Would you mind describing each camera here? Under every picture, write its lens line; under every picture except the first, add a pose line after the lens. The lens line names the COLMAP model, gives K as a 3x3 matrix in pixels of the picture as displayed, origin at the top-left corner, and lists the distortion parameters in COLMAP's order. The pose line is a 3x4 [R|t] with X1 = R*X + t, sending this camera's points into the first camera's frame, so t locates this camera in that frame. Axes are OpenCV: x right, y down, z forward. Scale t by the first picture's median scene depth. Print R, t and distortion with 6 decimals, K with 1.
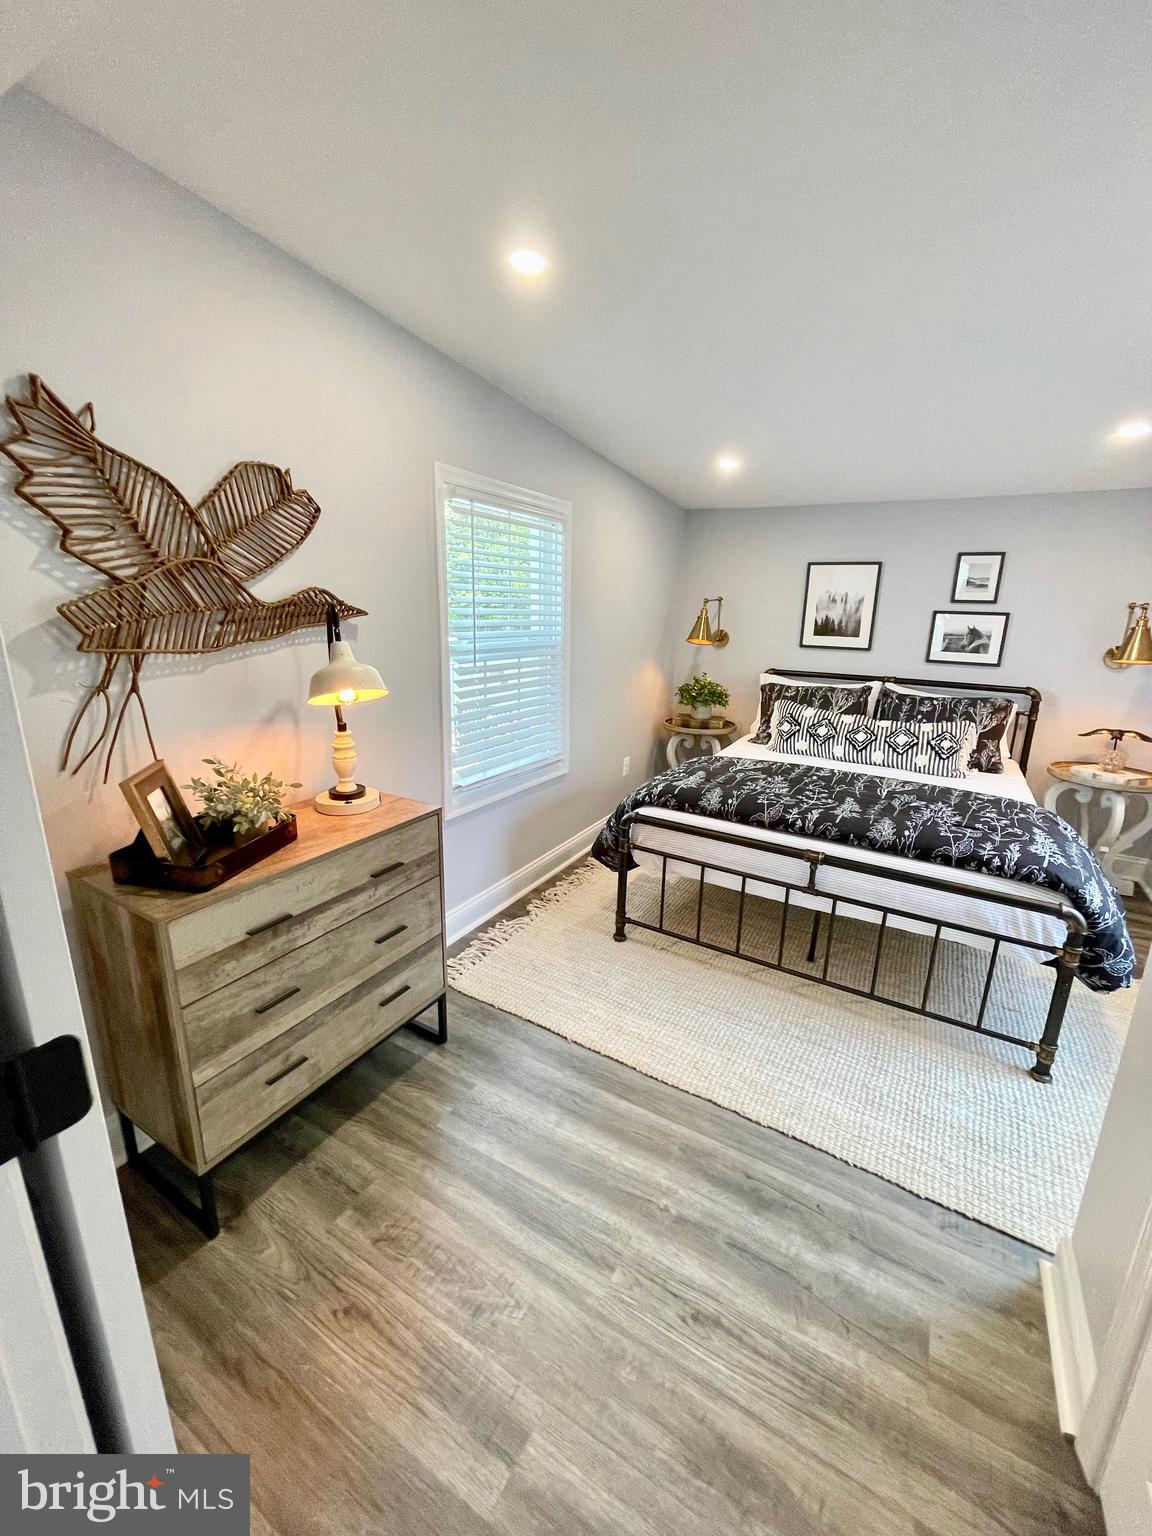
lens RADIAL K [[623.2, 0, 576.5], [0, 623.2, 760.9], [0, 0, 1]] dist [-0.001291, 0.000618]
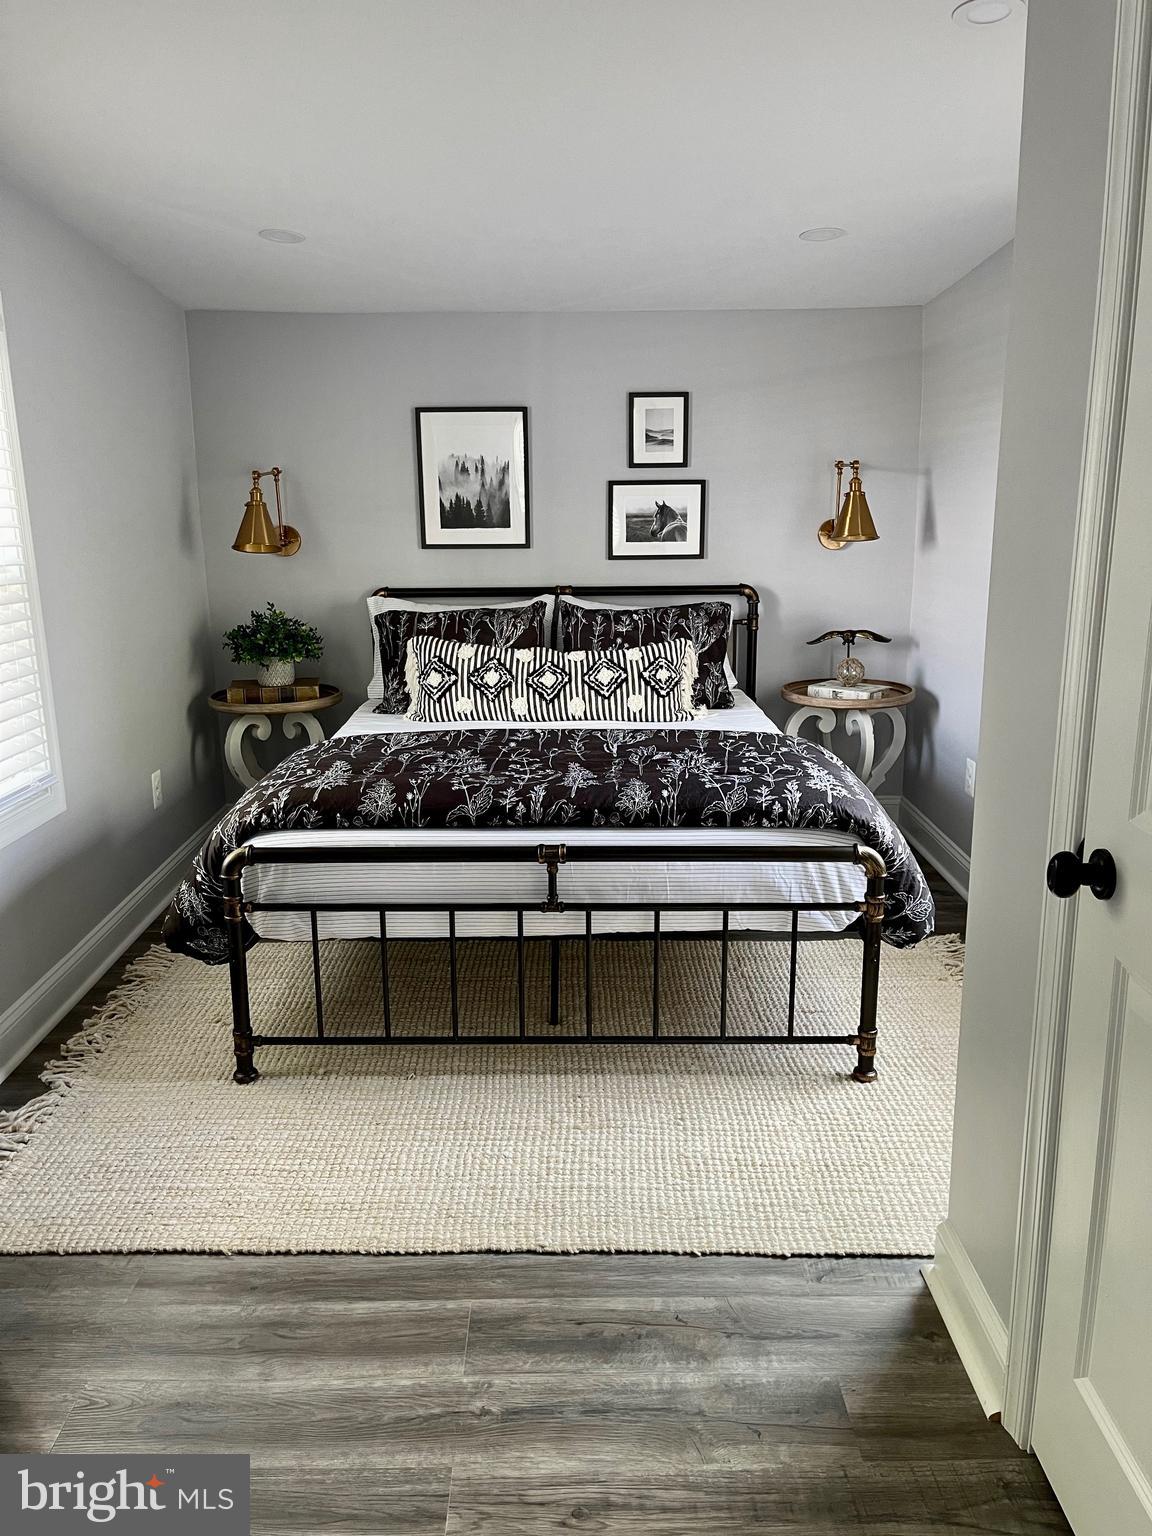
lens RADIAL K [[1163.8, 0, 576.0], [0, 1163.8, 768.0], [0, 0, 1]] dist [0.064216, -0.076225]
pose [[0.861061, -0.149317, 0.486084, -0.152776], [0.154485, 0.987549, 0.029701, 0.026415], [-0.484467, 0.049518, 0.873407, -0.078144]]
